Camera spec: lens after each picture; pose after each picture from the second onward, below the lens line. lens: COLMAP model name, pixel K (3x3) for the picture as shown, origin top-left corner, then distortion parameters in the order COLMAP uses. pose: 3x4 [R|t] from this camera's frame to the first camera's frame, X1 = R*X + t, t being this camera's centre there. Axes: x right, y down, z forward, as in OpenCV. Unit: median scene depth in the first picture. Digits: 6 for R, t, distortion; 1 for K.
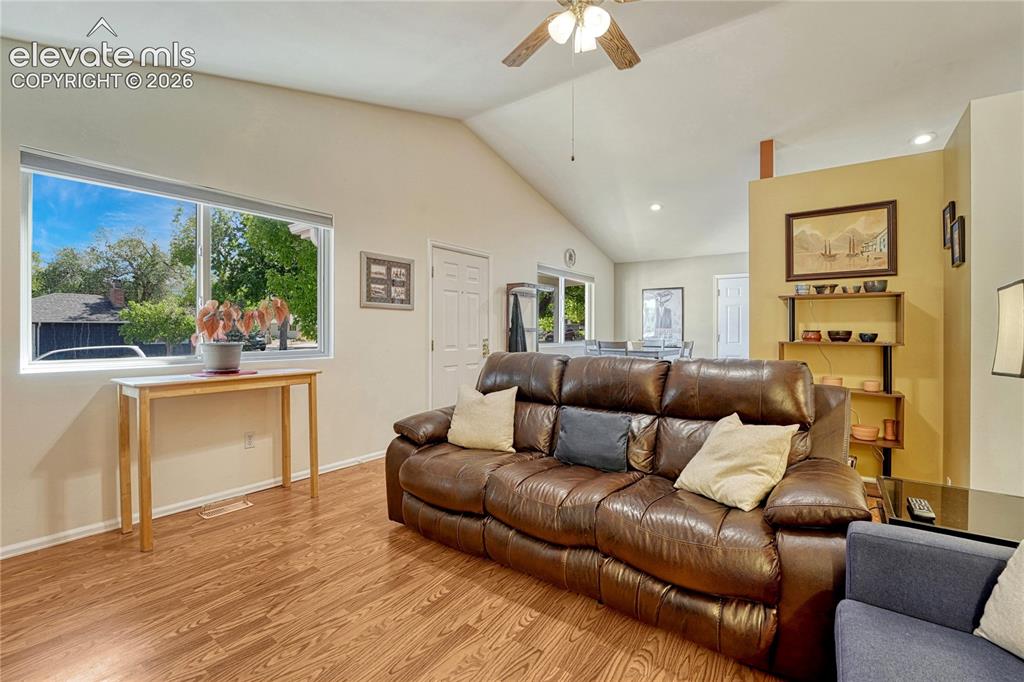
lens RADIAL K [[442.1, 0, 512.0], [0, 442.1, 341.0], [0, 0, 1]] dist [-0.023954, -0.000207]
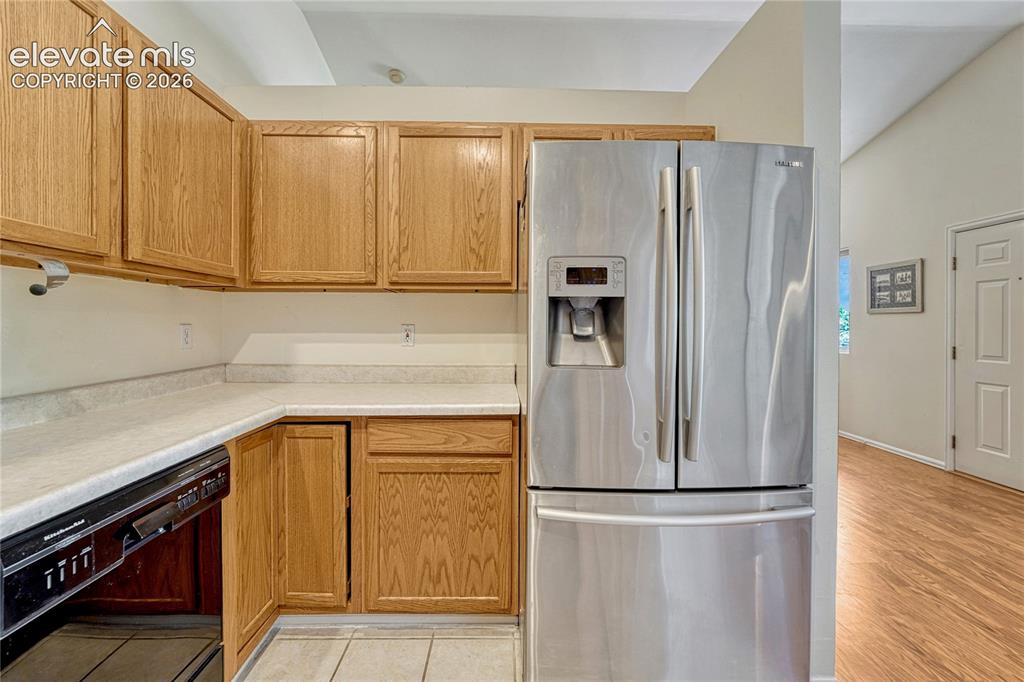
lens RADIAL K [[428.1, 0, 509.8], [0, 428.1, 324.2], [0, 0, 1]] dist [-0.009929, -0.000040]
pose [[-0.791934, -0.010219, -0.610521, 1.210486], [-0.023116, 0.999645, 0.013253, -0.041946], [0.610169, 0.024608, -0.791889, 1.399878]]
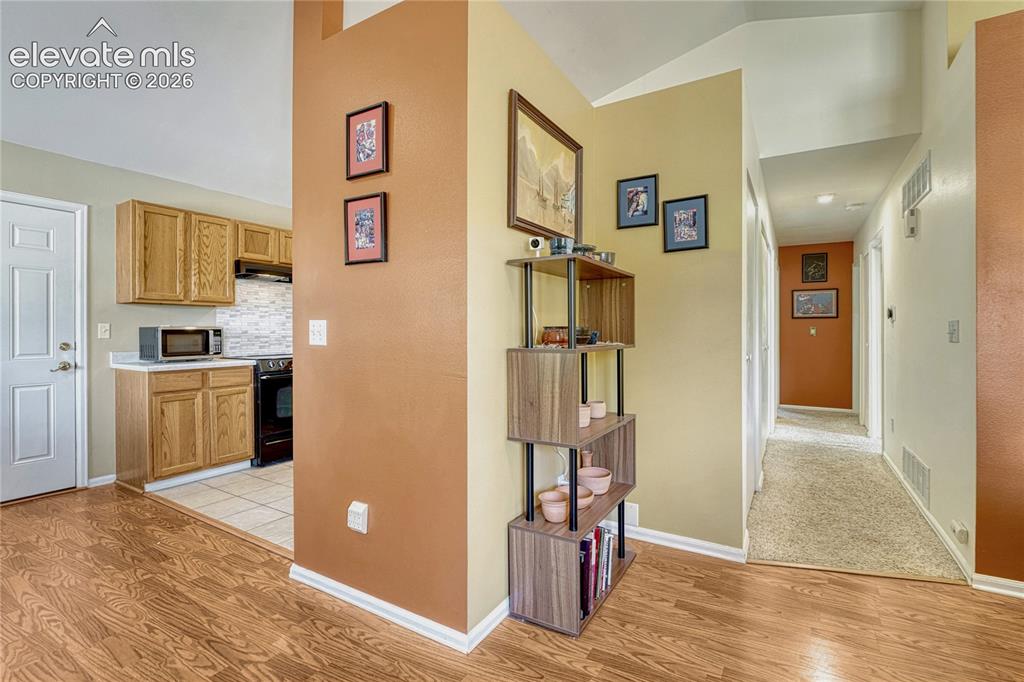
lens RADIAL K [[473.6, 0, 515.2], [0, 473.6, 329.3], [0, 0, 1]] dist [-0.035190, 0.010190]
pose [[-0.086137, 0.000958, 0.996283, 0.098925], [0.021542, 0.999768, 0.000901, -0.021202], [-0.996050, 0.021539, -0.086137, 1.038045]]
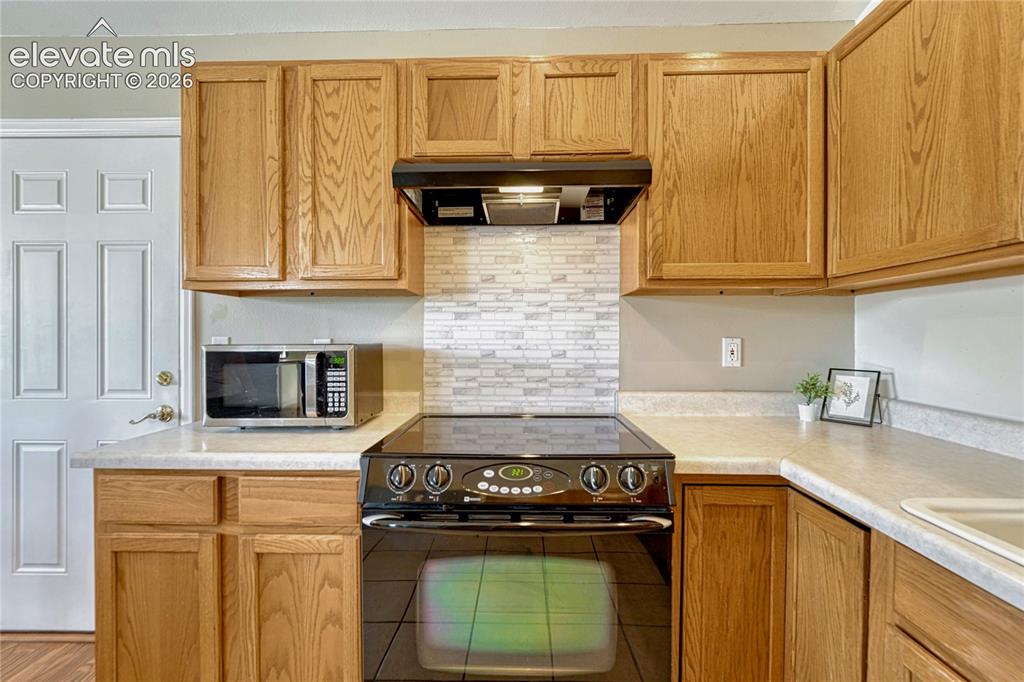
lens RADIAL K [[452.0, 0, 512.0], [0, 452.0, 341.0], [0, 0, 1]] dist [-0.003474, -0.000419]
pose [[0.819793, -0.006519, 0.572623, 1.123138], [0.013869, 0.999868, -0.008471, -0.037792], [-0.572492, 0.014886, 0.819775, 1.219481]]
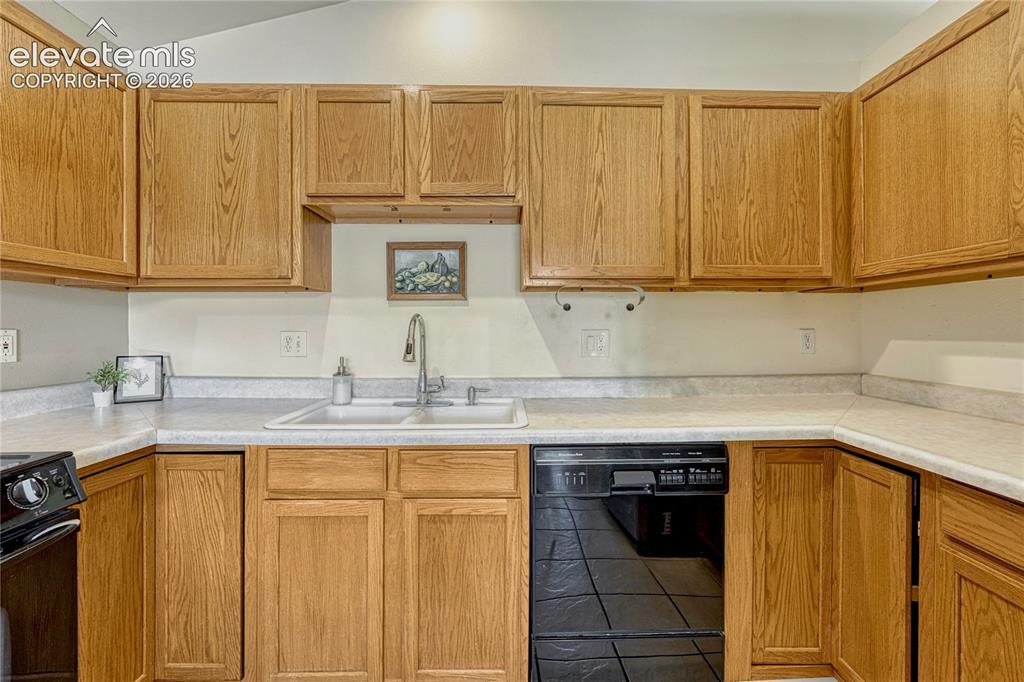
lens RADIAL K [[420.2, 0, 513.4], [0, 420.2, 331.2], [0, 0, 1]] dist [-0.015014, 0.000177]
pose [[-0.606619, -0.007380, 0.794958, 1.005474], [0.016464, 0.999626, 0.021843, -0.040536], [-0.794822, 0.026339, -0.606271, 1.339618]]
